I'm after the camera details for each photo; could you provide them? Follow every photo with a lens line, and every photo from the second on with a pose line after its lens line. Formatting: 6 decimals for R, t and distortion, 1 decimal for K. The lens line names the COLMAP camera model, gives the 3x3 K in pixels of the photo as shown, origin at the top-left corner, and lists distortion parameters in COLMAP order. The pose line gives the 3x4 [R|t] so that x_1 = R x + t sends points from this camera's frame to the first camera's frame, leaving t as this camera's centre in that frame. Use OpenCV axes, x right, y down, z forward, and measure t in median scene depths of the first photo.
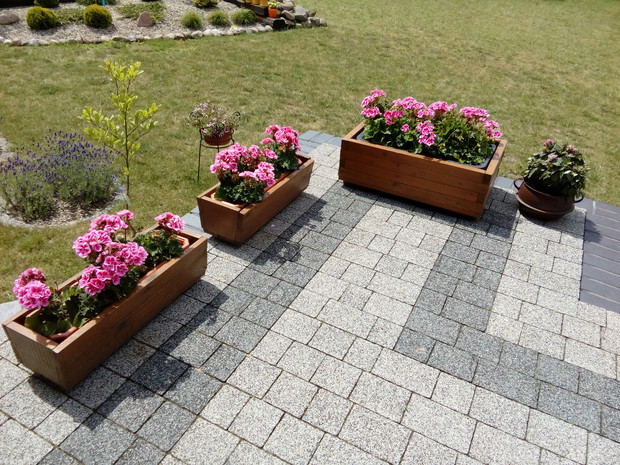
lens RADIAL K [[495.1, 0, 304.0], [0, 495.1, 227.5], [0, 0, 1]] dist [0.146445, -0.234965]
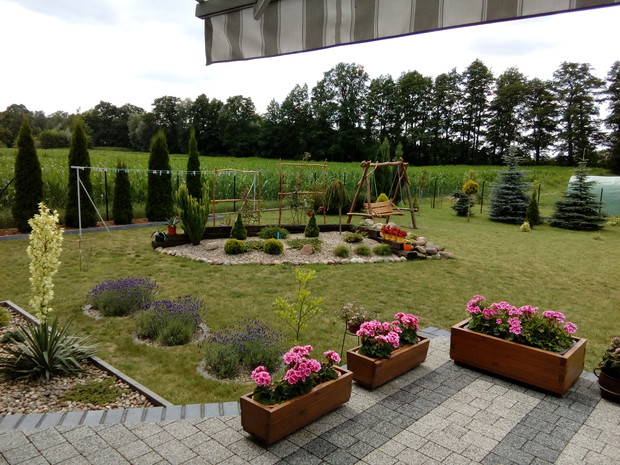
lens RADIAL K [[495.1, 0, 304.0], [0, 495.1, 227.5], [0, 0, 1]] dist [0.146445, -0.234965]
pose [[0.964556, 0.013844, -0.263514, 0.045917], [-0.125848, 0.901871, -0.413268, 0.201214], [0.231934, 0.431783, 0.871648, -0.428165]]
